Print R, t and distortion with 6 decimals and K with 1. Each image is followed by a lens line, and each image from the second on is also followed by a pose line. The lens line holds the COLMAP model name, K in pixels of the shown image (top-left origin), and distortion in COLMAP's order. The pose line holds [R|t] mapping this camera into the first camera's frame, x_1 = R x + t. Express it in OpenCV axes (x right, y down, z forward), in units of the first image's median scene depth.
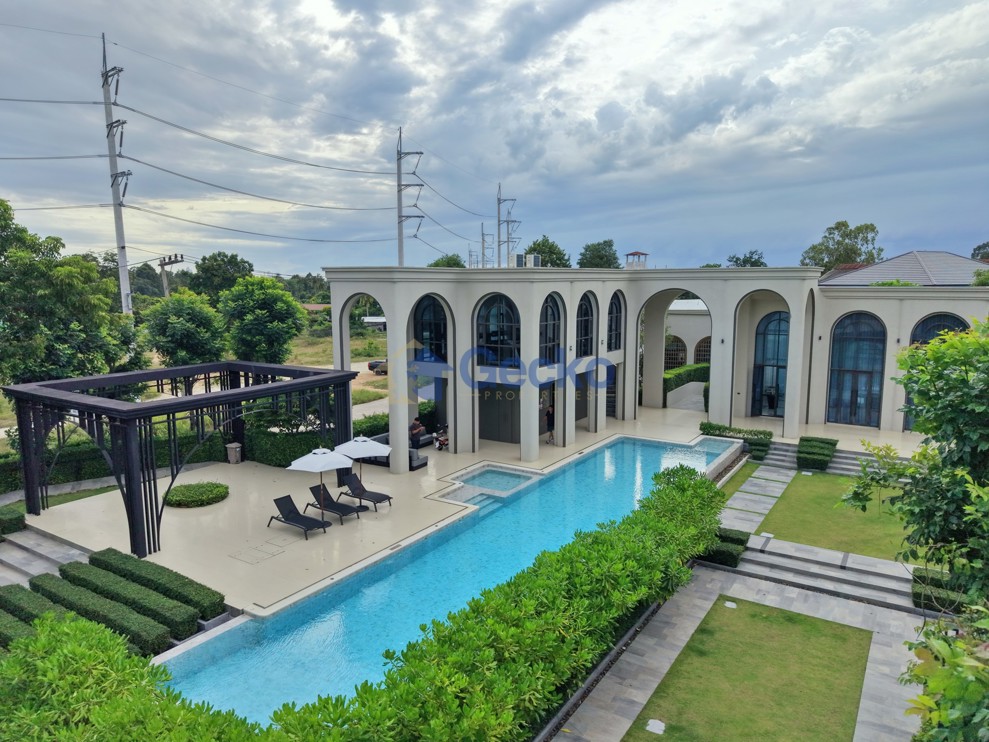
lens RADIAL K [[686.7, 0, 493.4], [0, 686.7, 374.7], [0, 0, 1]] dist [0.009384, -0.001771]
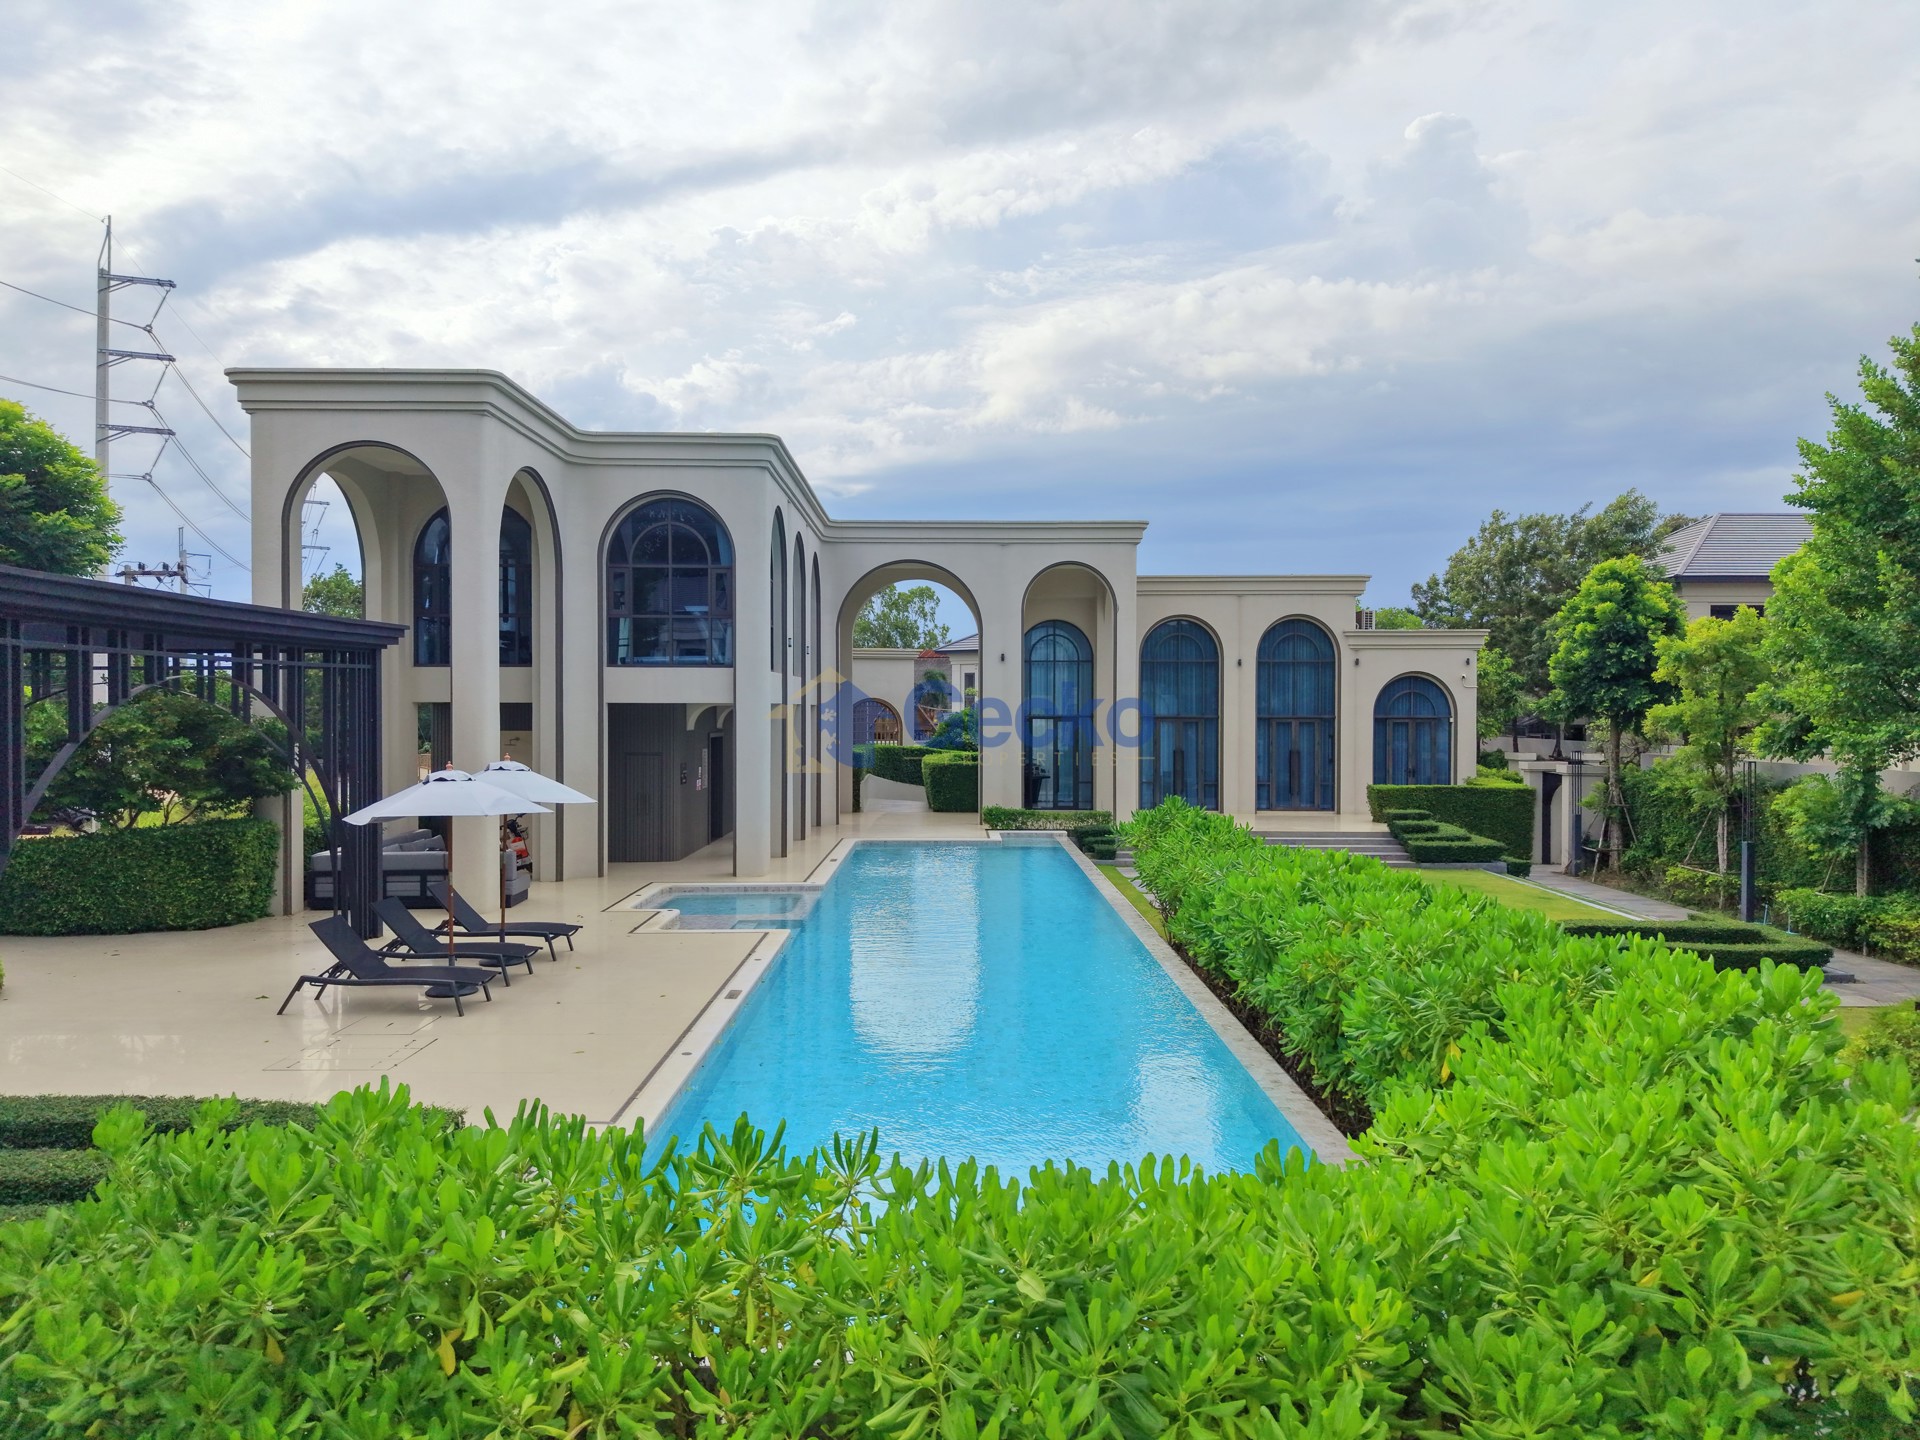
lens RADIAL K [[1333.0, 0, 956.1], [0, 1333.0, 712.6], [0, 0, 1]] dist [0.009384, -0.001771]
pose [[0.841179, 0.006904, 0.540713, -0.247483], [0.065740, 0.991196, -0.114926, 0.106801], [-0.536746, 0.132220, 0.833320, 0.174389]]
